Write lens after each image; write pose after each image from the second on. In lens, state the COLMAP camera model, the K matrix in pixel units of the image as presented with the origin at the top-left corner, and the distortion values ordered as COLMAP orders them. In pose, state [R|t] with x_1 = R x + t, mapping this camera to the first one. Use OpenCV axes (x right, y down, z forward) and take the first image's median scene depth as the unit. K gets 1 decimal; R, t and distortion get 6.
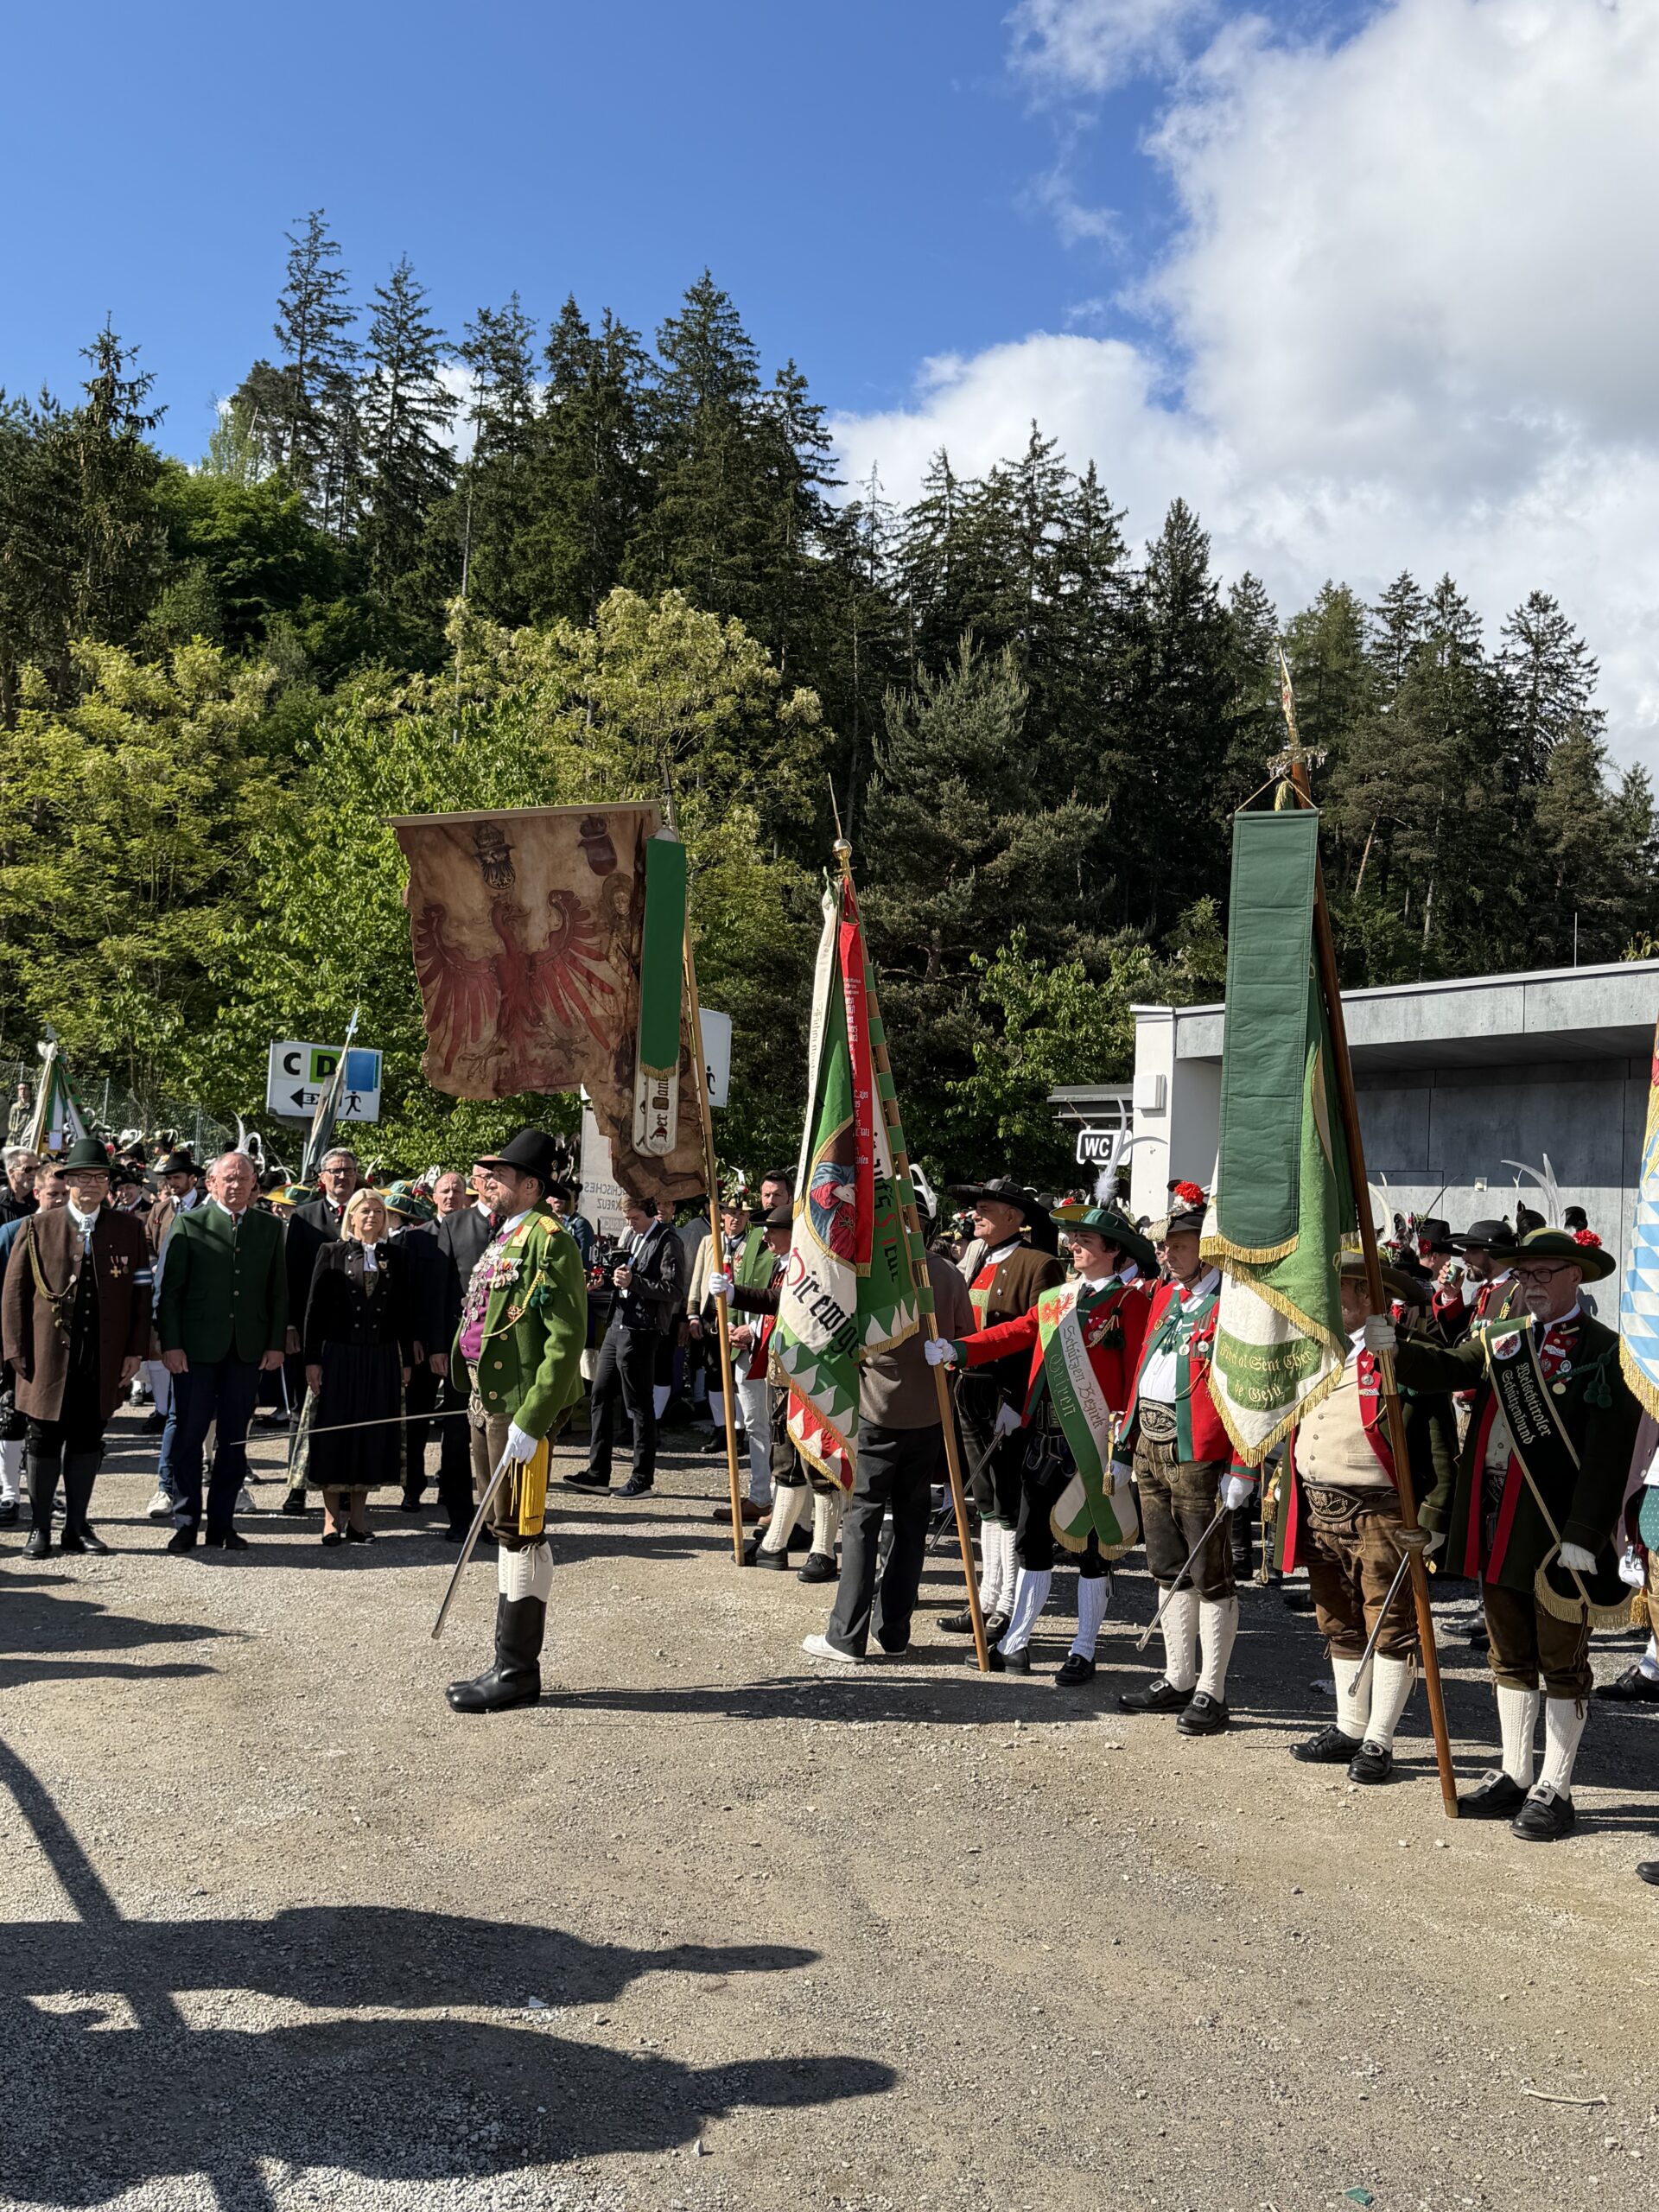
lens RADIAL K [[1913.7, 0, 831.3], [0, 1913.7, 1108.5], [0, 0, 1]] dist [0.215474, -0.498491]
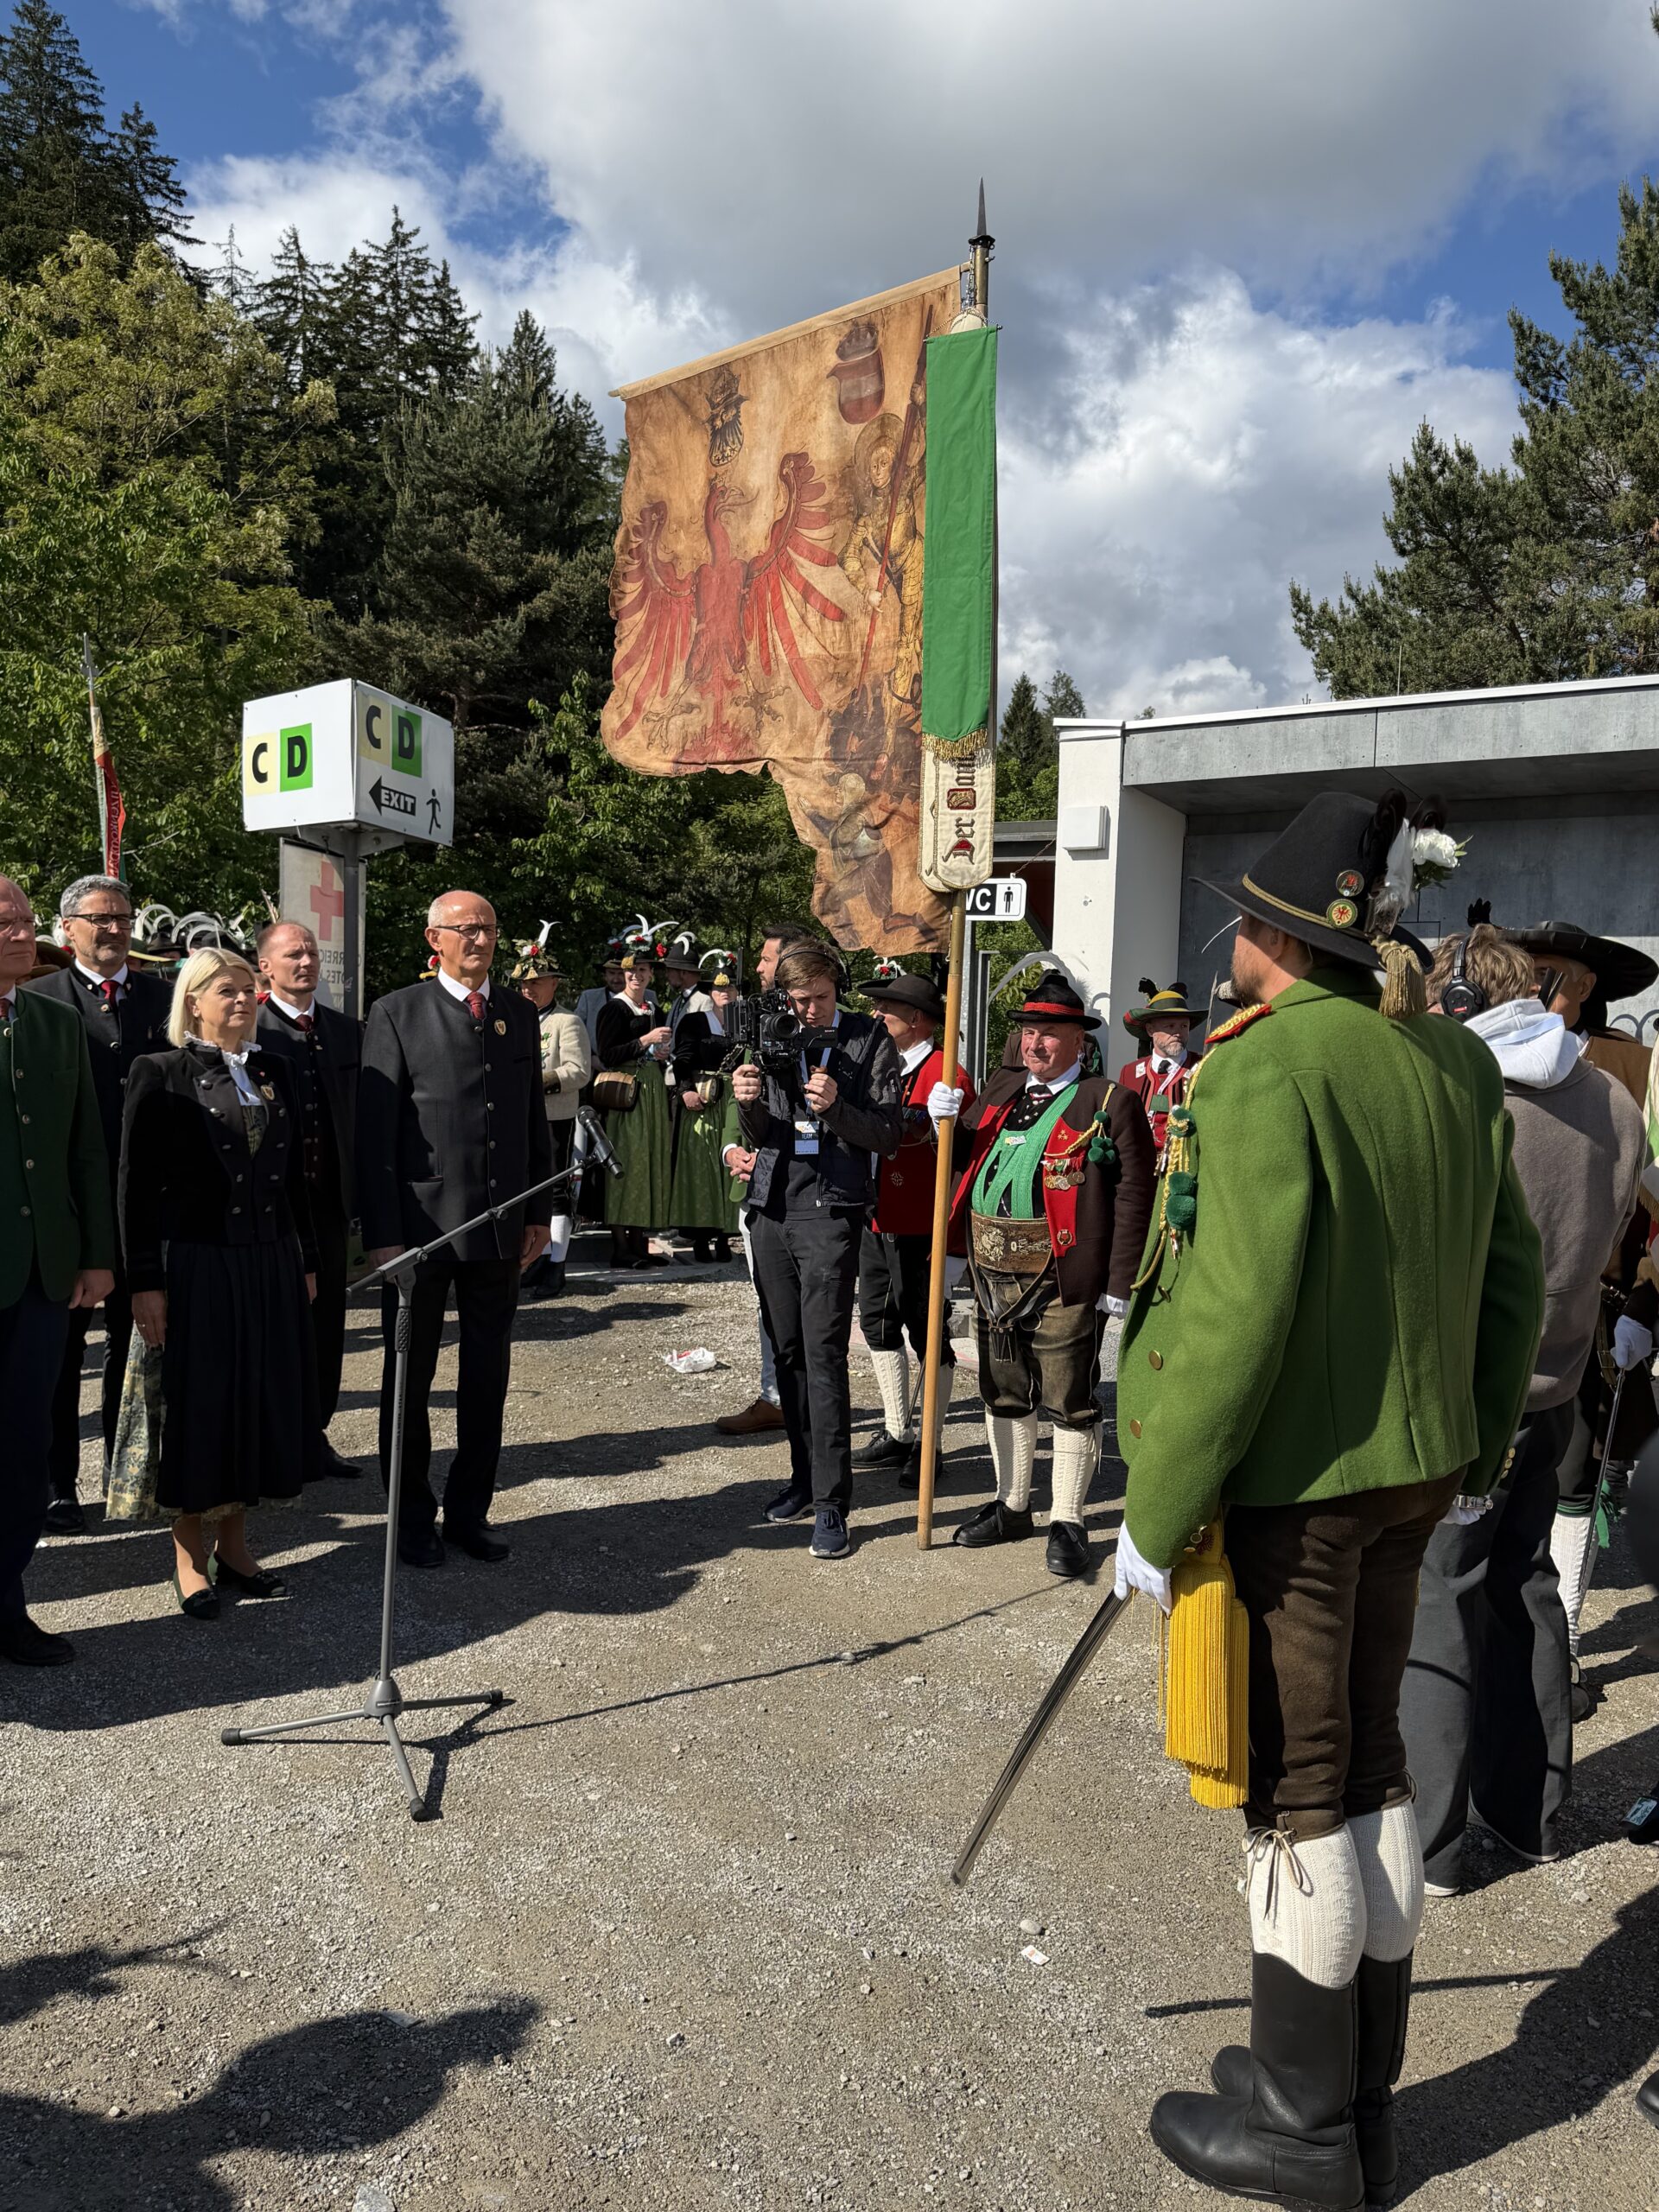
lens RADIAL K [[1651.4, 0, 831.2], [0, 1651.4, 1112.1], [0, 0, 1]] dist [0.015160, -0.010611]
pose [[0.931123, -0.041656, 0.362319, -0.083629], [-0.008664, 0.990649, 0.136160, 0.007607], [-0.364603, -0.129921, 0.922055, 0.173753]]
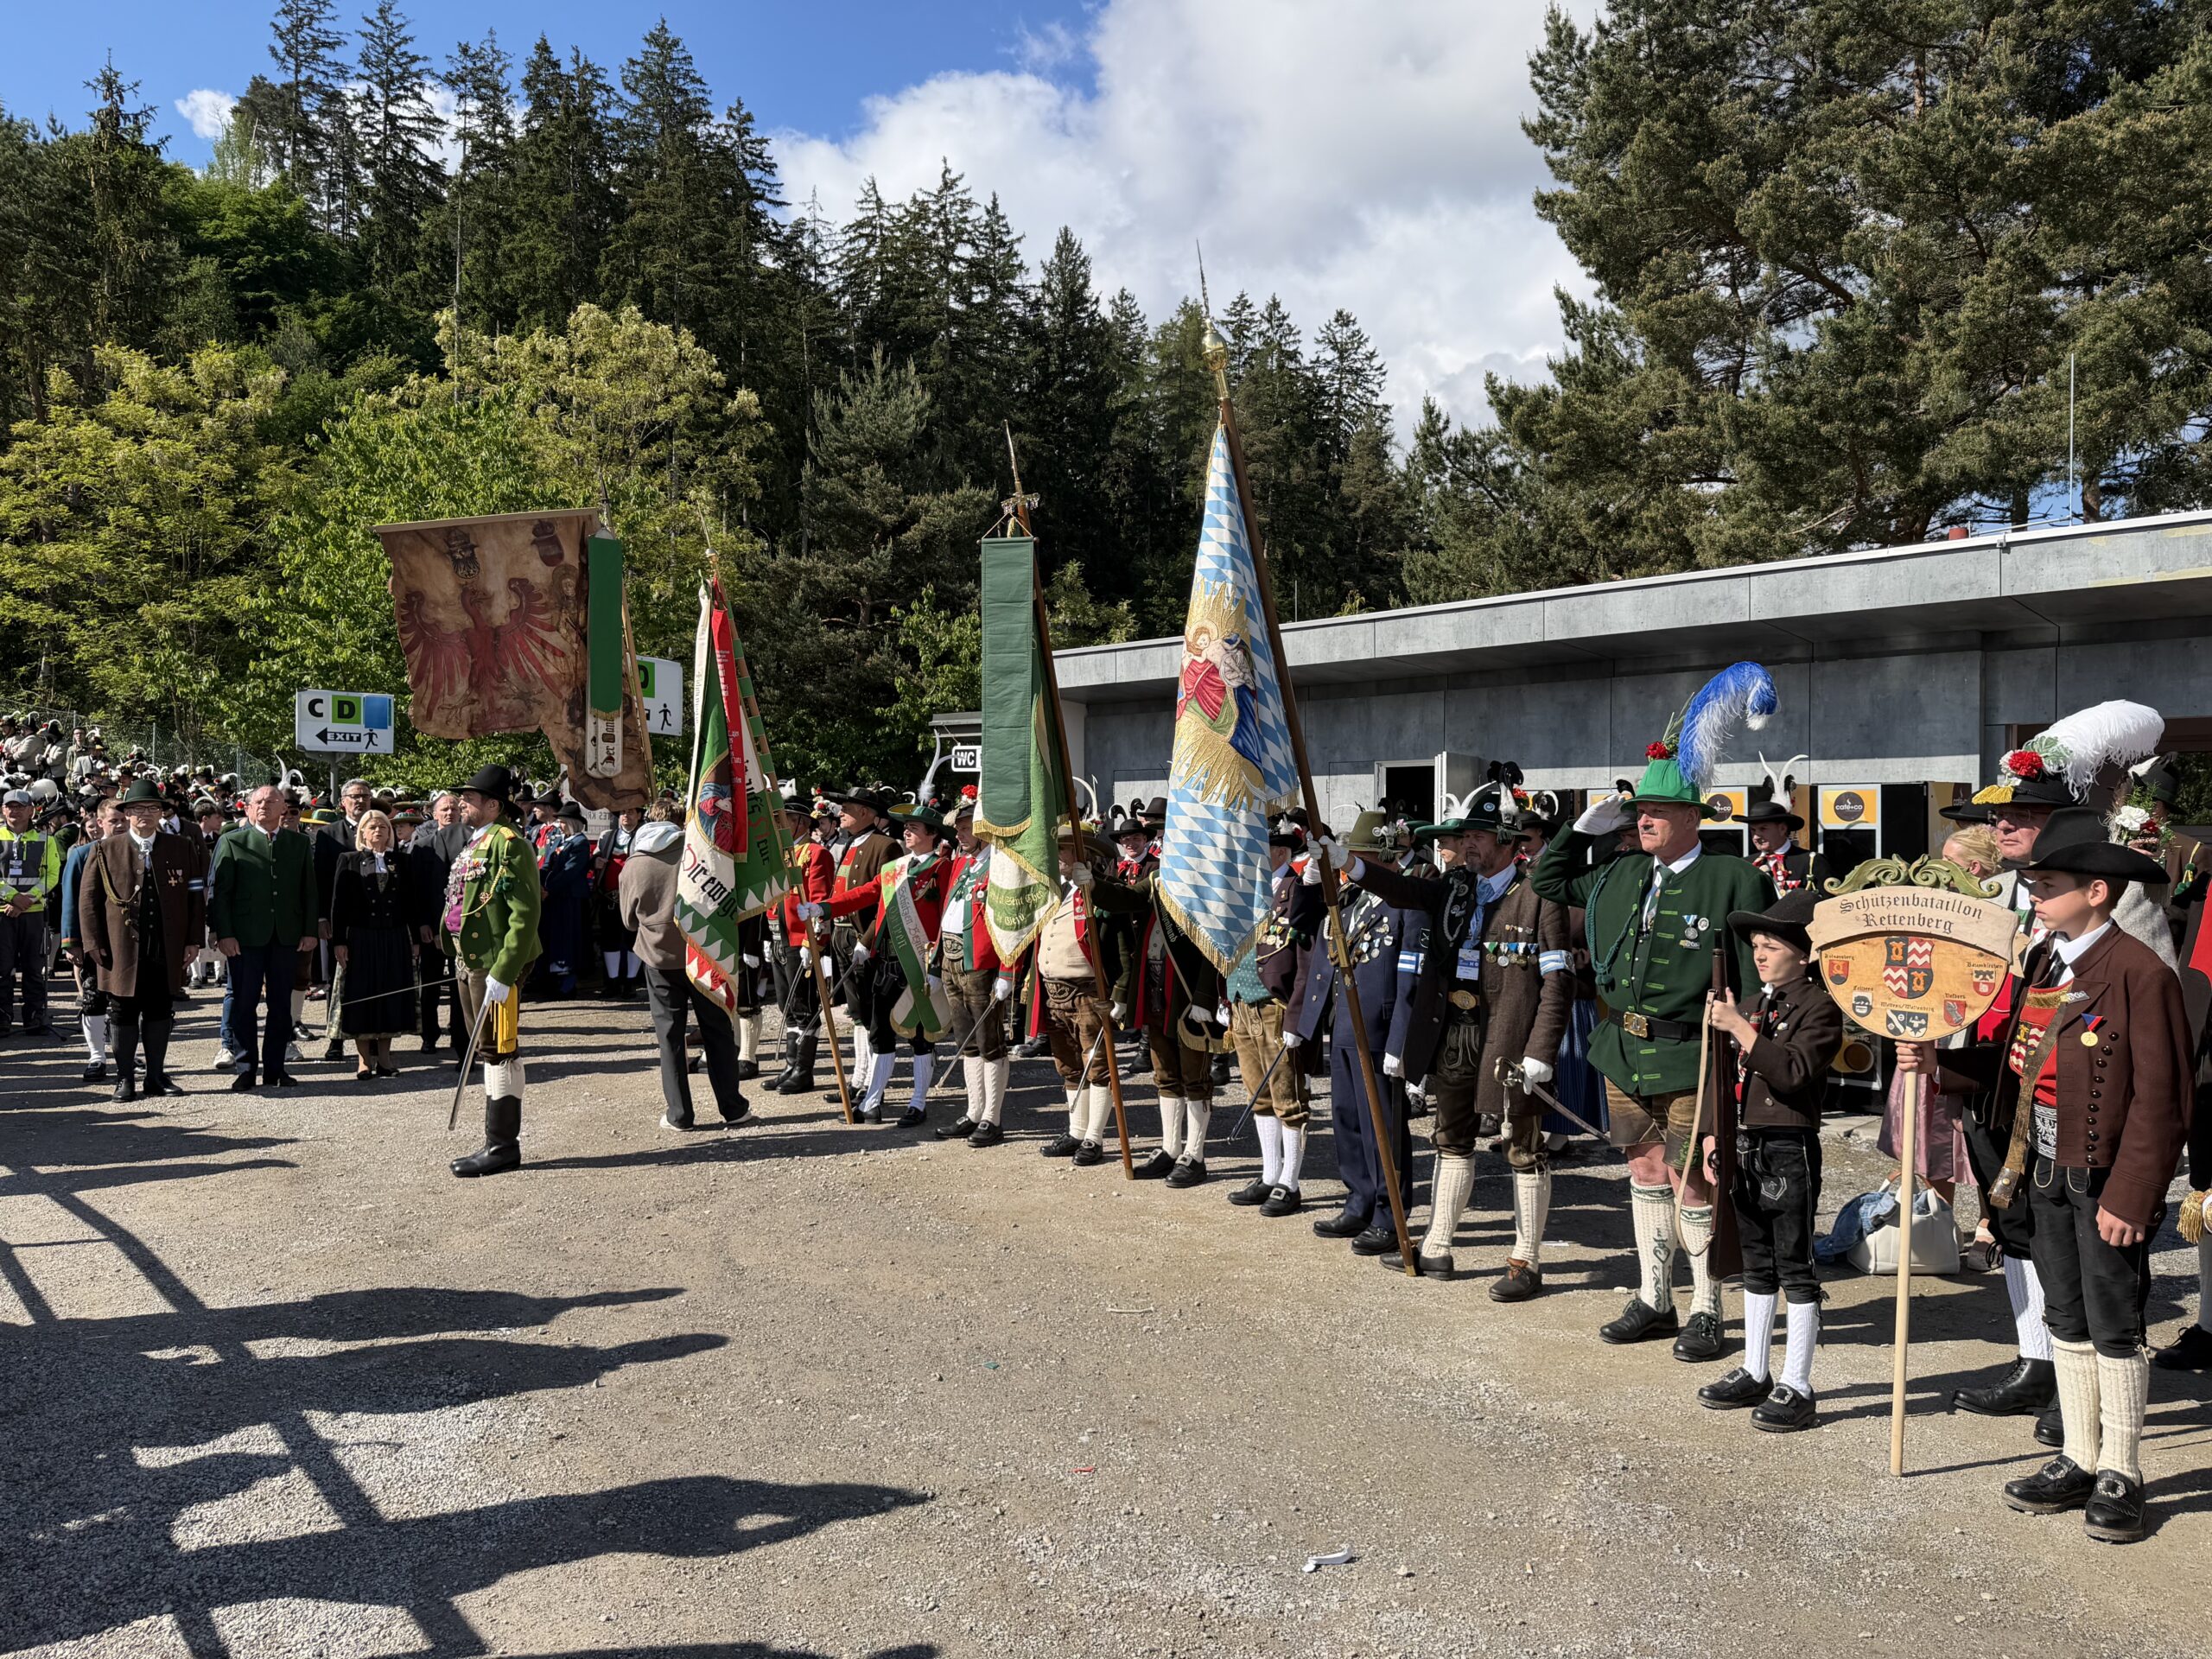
lens RADIAL K [[1562.3, 0, 1105.3], [0, 1562.3, 830.8], [0, 0, 1]] dist [0.029336, -0.034705]
pose [[0.981919, -0.041271, 0.184749, 0.015264], [0.028347, 0.996998, 0.072058, -0.002312], [-0.187168, -0.065518, 0.980141, -0.041737]]
